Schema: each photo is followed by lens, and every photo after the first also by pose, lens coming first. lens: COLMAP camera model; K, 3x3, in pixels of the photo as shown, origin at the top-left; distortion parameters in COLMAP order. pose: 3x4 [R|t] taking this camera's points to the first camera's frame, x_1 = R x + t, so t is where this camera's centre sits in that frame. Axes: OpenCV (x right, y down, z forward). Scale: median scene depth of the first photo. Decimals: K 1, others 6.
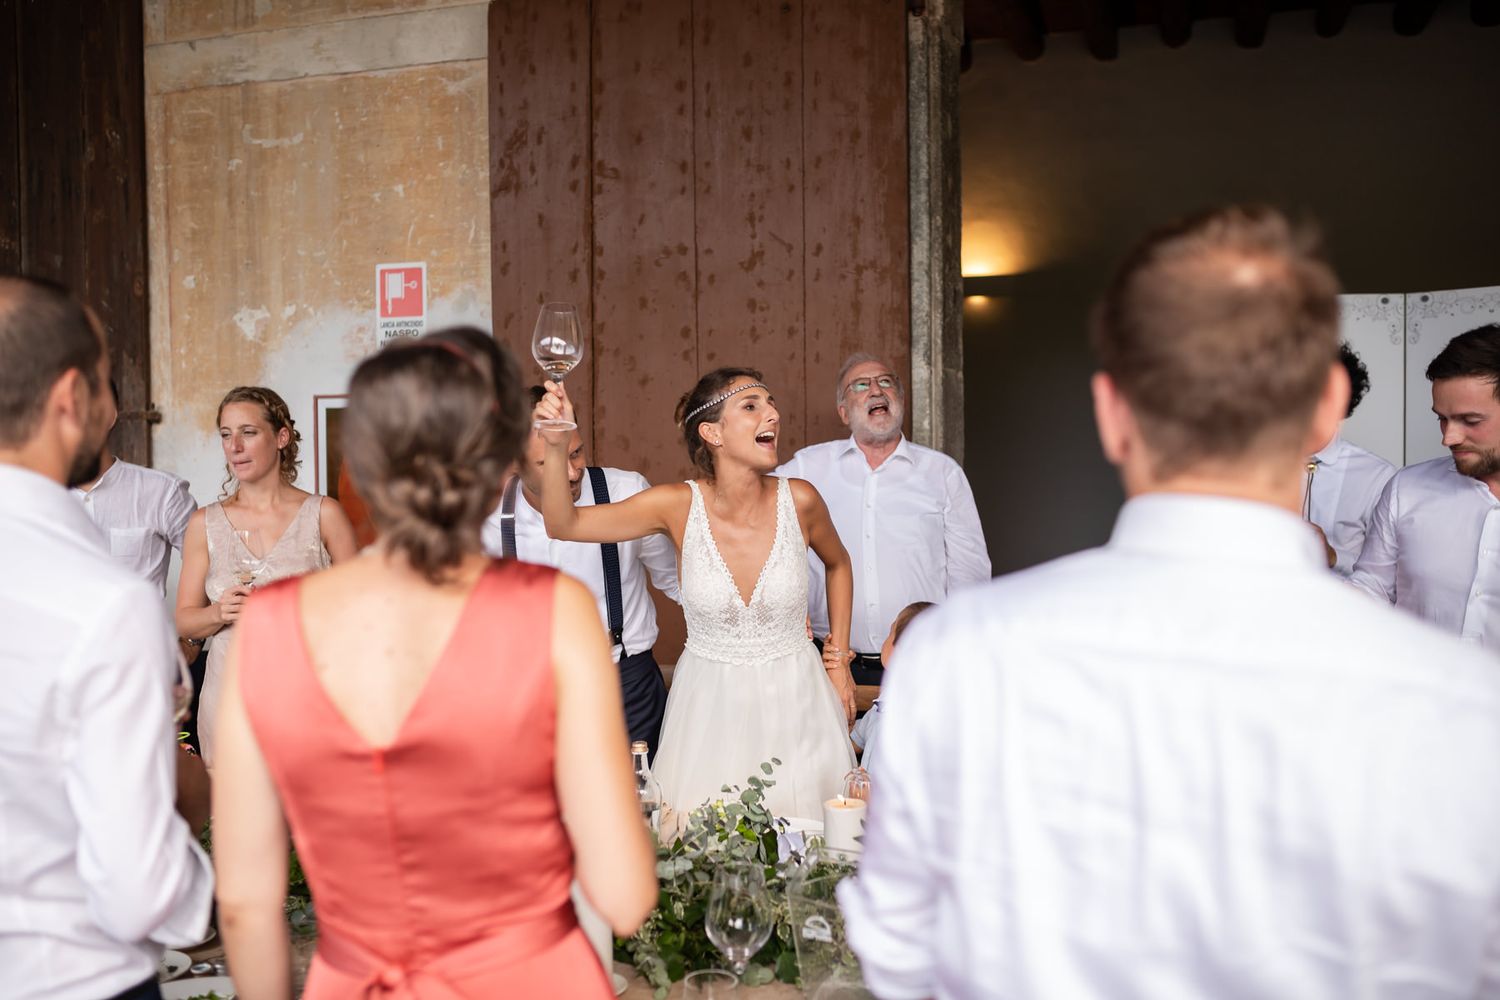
lens RADIAL K [[1445.8, 0, 750.0], [0, 1445.8, 500.0], [0, 0, 1]] dist [-0.055675, 0.085260]
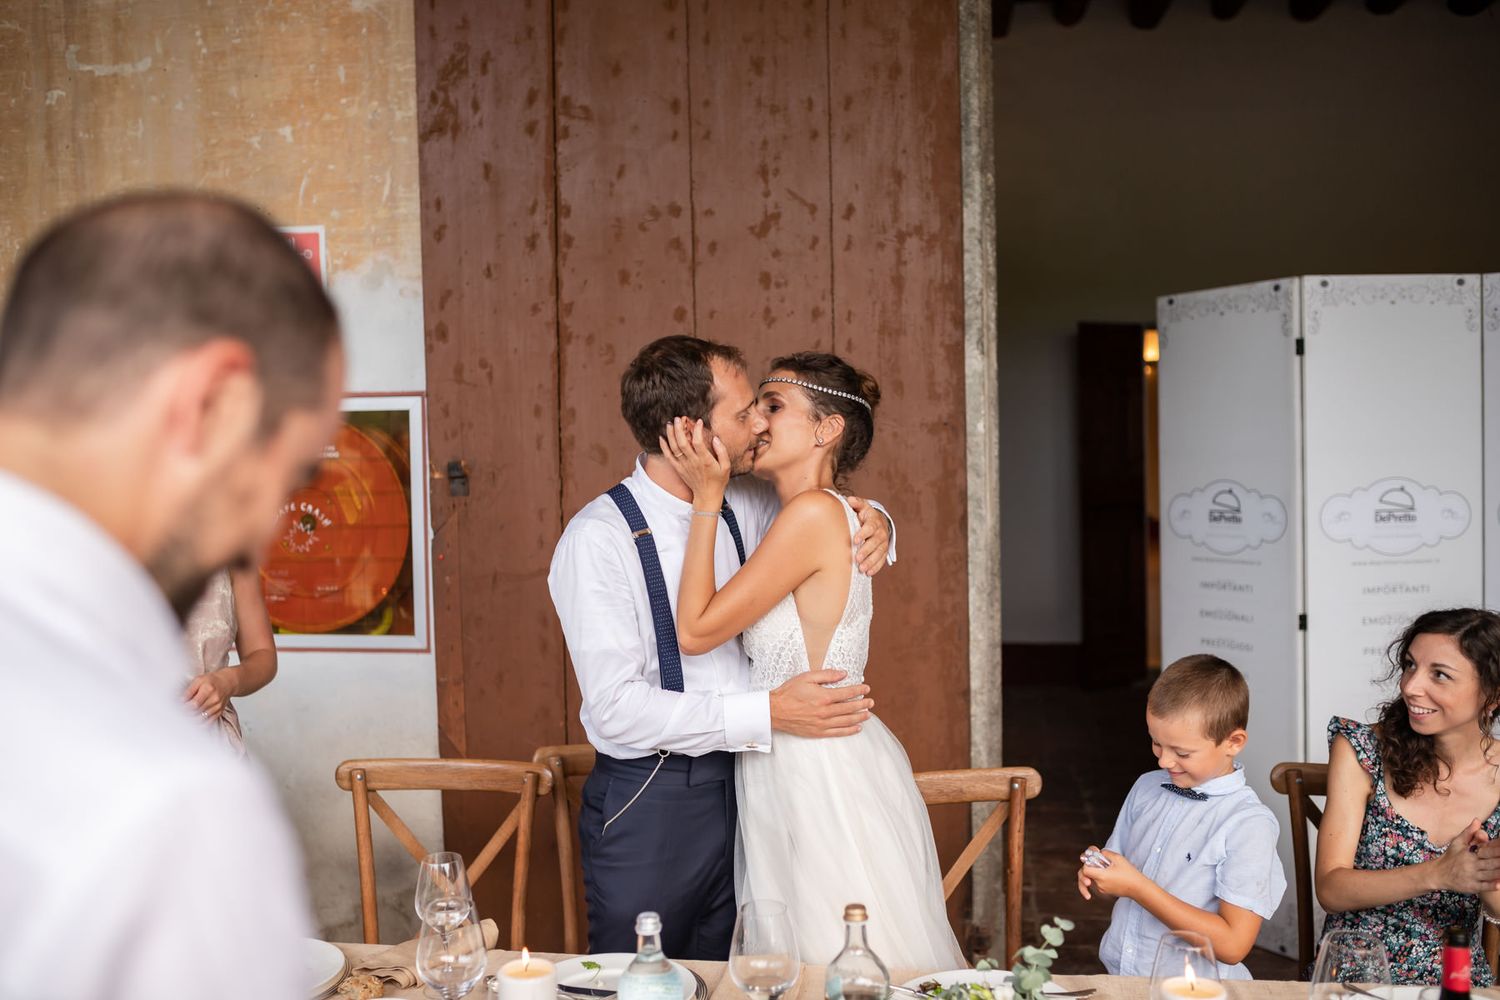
lens RADIAL K [[1445.8, 0, 750.0], [0, 1445.8, 500.0], [0, 0, 1]] dist [-0.055675, 0.085260]
pose [[0.986254, -0.017753, 0.164277, -0.136807], [0.018483, 0.999825, -0.002917, -0.010795], [-0.164196, 0.005913, 0.986410, 0.207696]]
